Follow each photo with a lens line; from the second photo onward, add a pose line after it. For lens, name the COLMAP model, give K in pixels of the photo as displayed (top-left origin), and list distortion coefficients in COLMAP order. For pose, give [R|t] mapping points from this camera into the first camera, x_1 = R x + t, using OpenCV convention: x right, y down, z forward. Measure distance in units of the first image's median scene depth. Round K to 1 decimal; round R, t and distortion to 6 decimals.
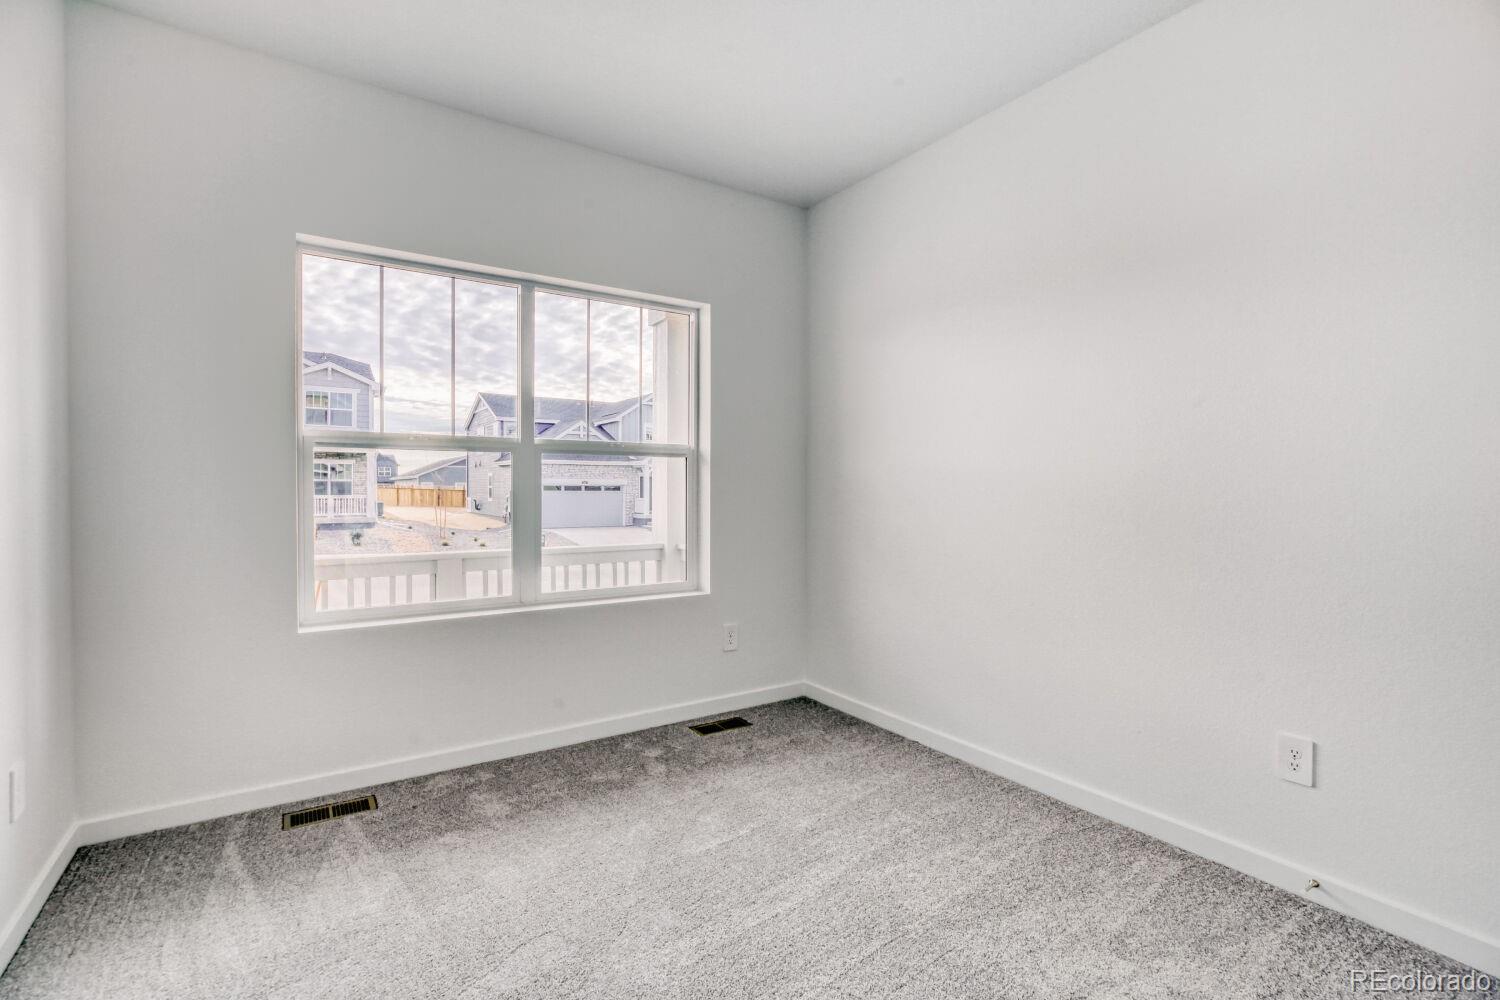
lens RADIAL K [[678.8, 0, 752.7], [0, 678.8, 495.8], [0, 0, 1]] dist [-0.002777, 0.000192]
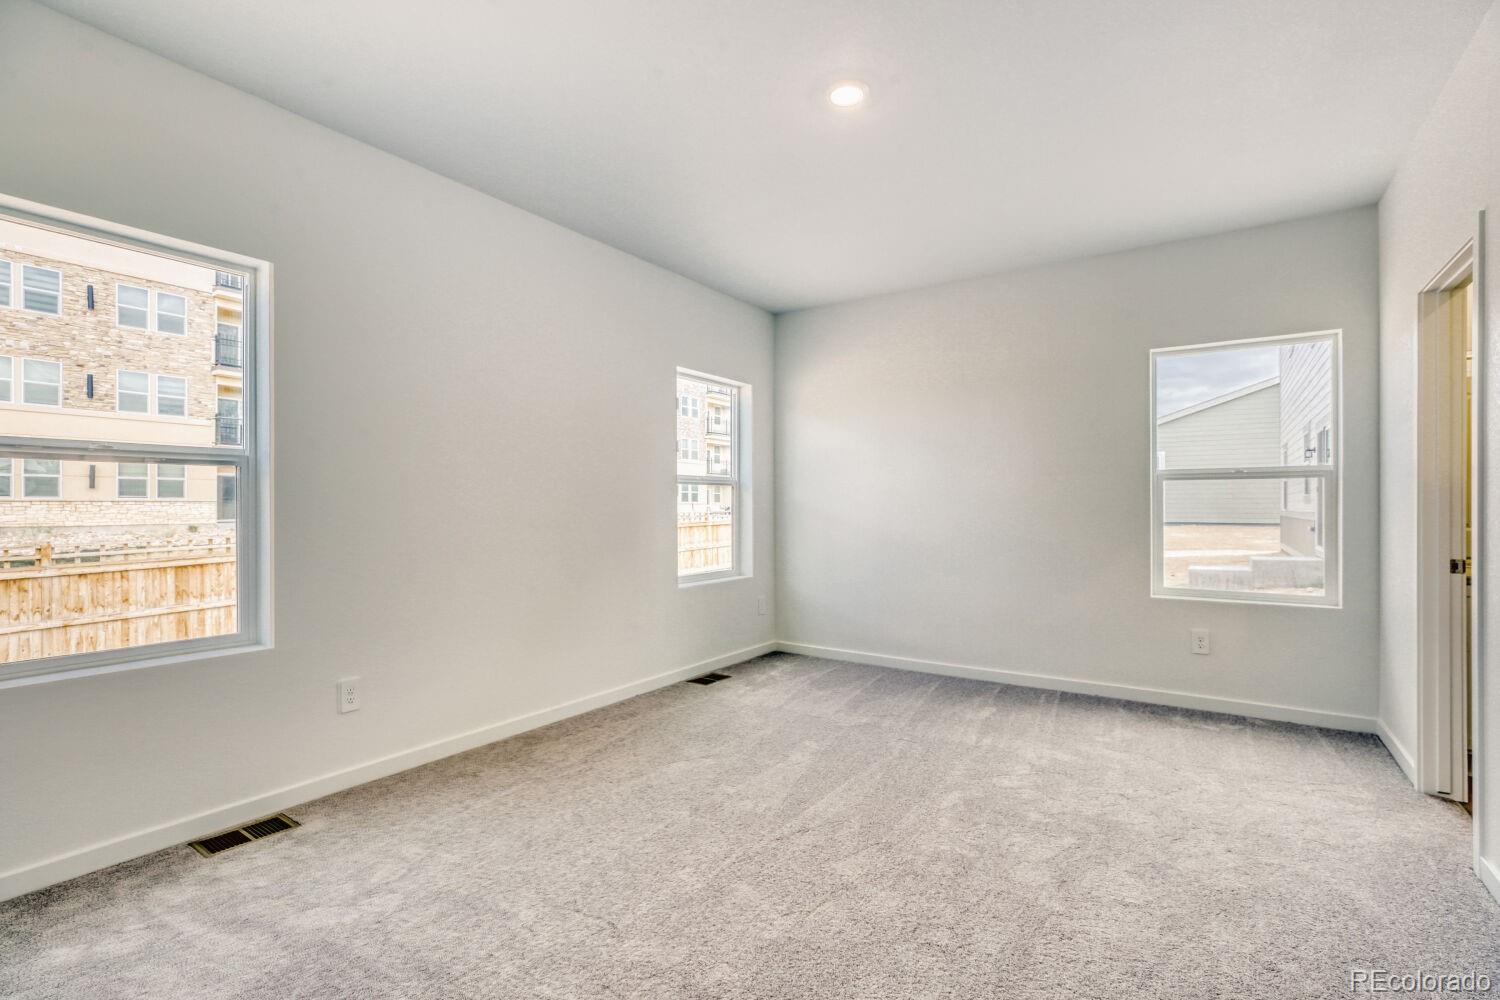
lens RADIAL K [[685.8, 0, 750.0], [0, 685.8, 500.0], [0, 0, 1]] dist [-0.001154, 0.000307]
pose [[0.926427, -0.000503, 0.376473, -0.528858], [0.007354, 0.999832, -0.016761, -0.000503], [-0.376401, 0.018296, 0.926276, -0.338547]]
